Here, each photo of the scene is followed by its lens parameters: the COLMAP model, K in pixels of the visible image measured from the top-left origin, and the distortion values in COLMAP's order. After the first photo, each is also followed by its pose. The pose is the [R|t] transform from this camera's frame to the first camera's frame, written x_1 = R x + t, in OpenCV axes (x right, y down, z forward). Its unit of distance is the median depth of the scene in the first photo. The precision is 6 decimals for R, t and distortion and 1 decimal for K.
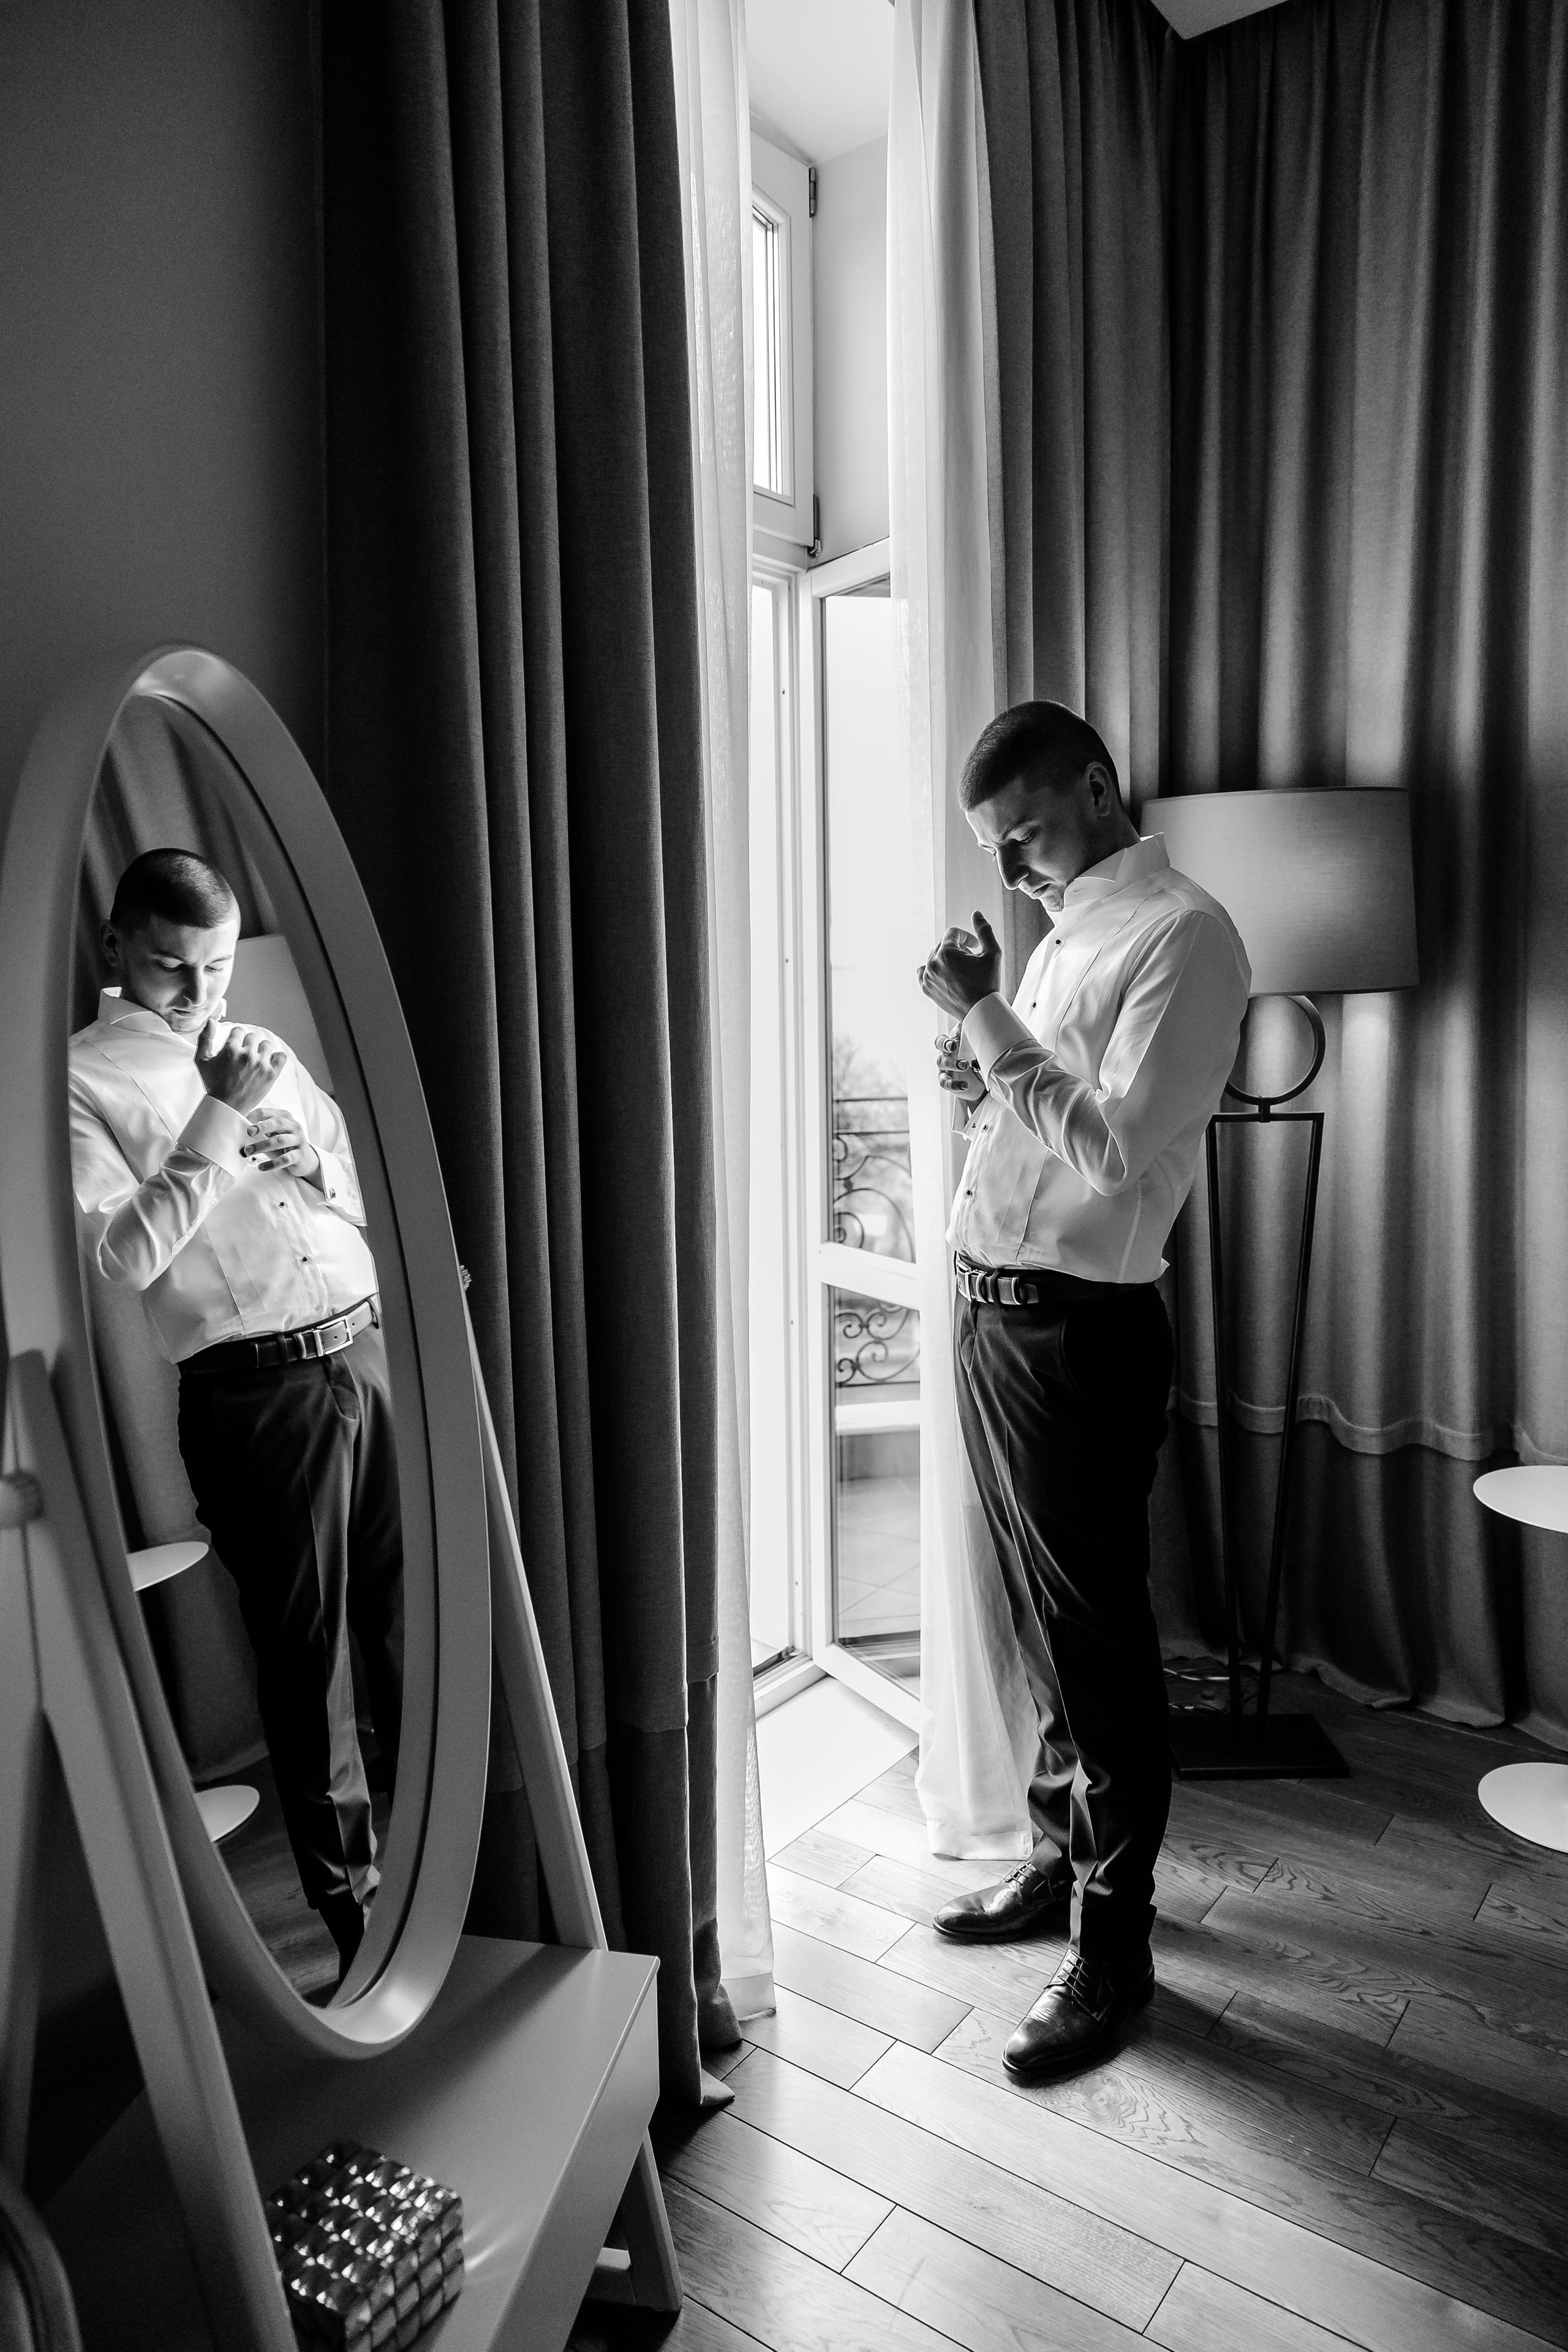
lens RADIAL K [[1716.1, 0, 784.0], [0, 1716.1, 1176.0], [0, 0, 1]] dist [0.023771, -0.000170]
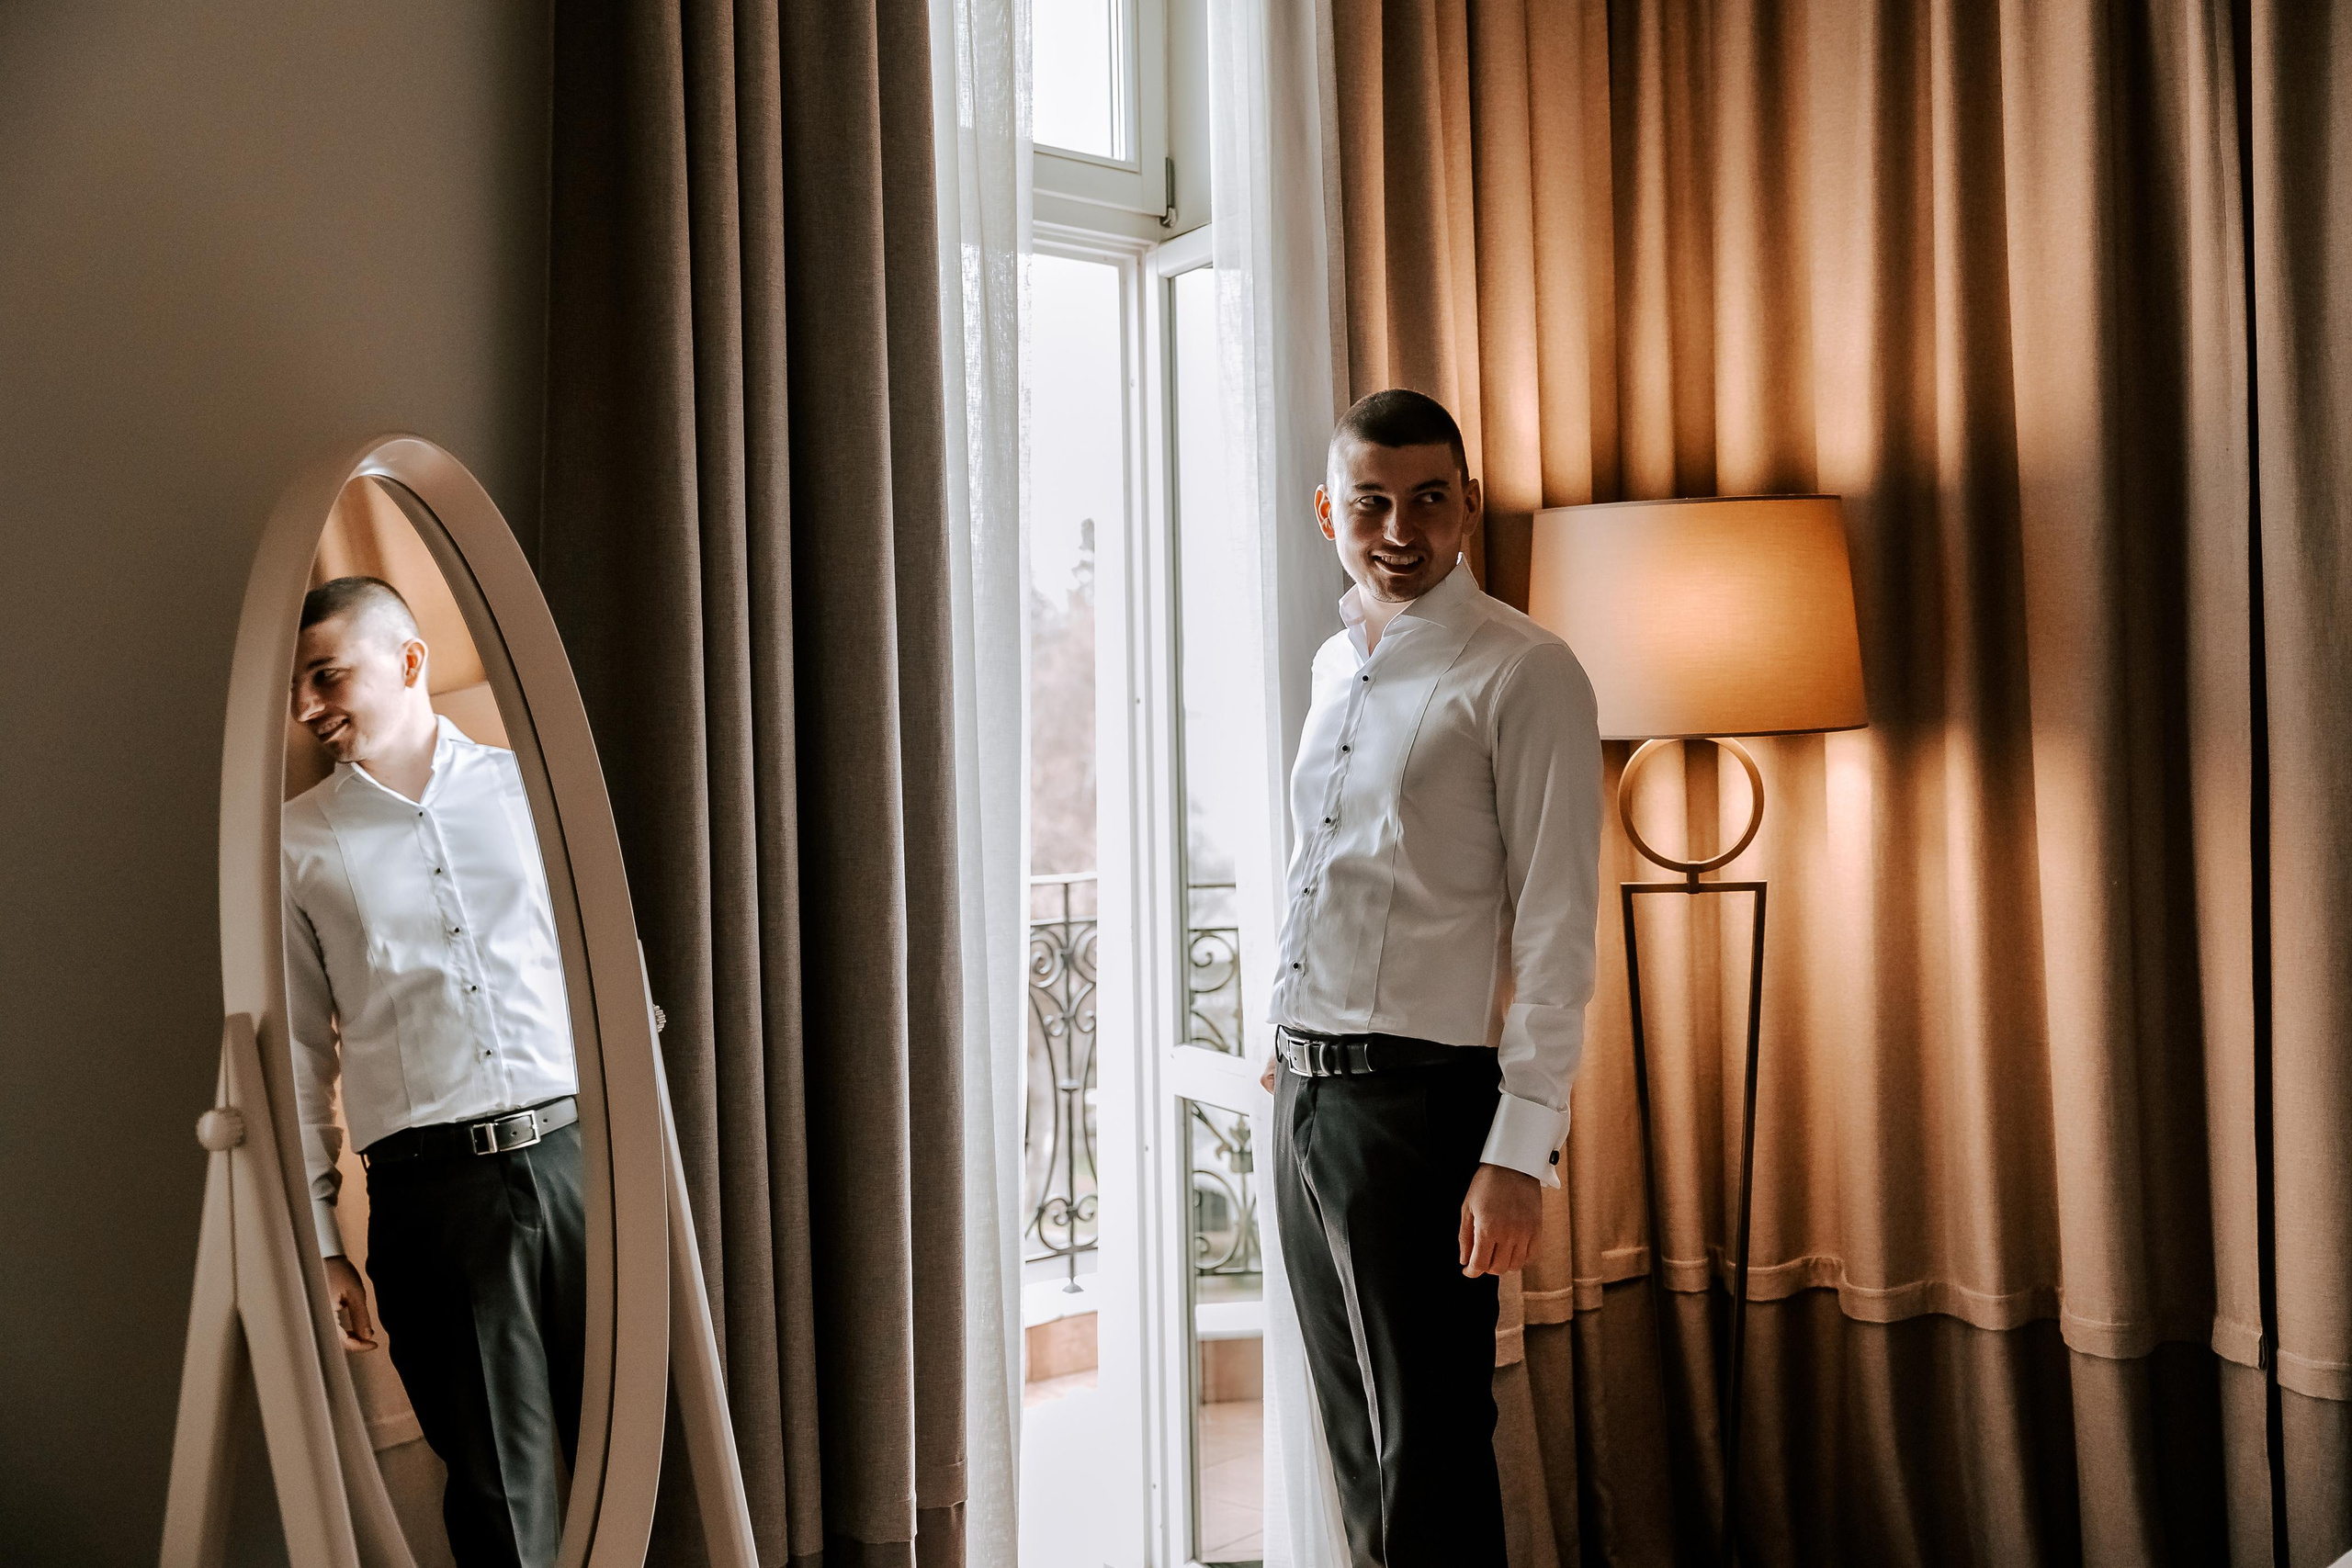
lens RADIAL K [[2870.1, 0, 1173.9], [0, 2870.1, 717.3], [0, 0, 1]] dist [0.016298, 0.050371]
pose [[0.995155, -0.005276, -0.098172, 0.235104], [-0.006464, 0.992887, -0.118886, 0.069842], [0.098101, 0.118944, 0.988043, -0.543563]]
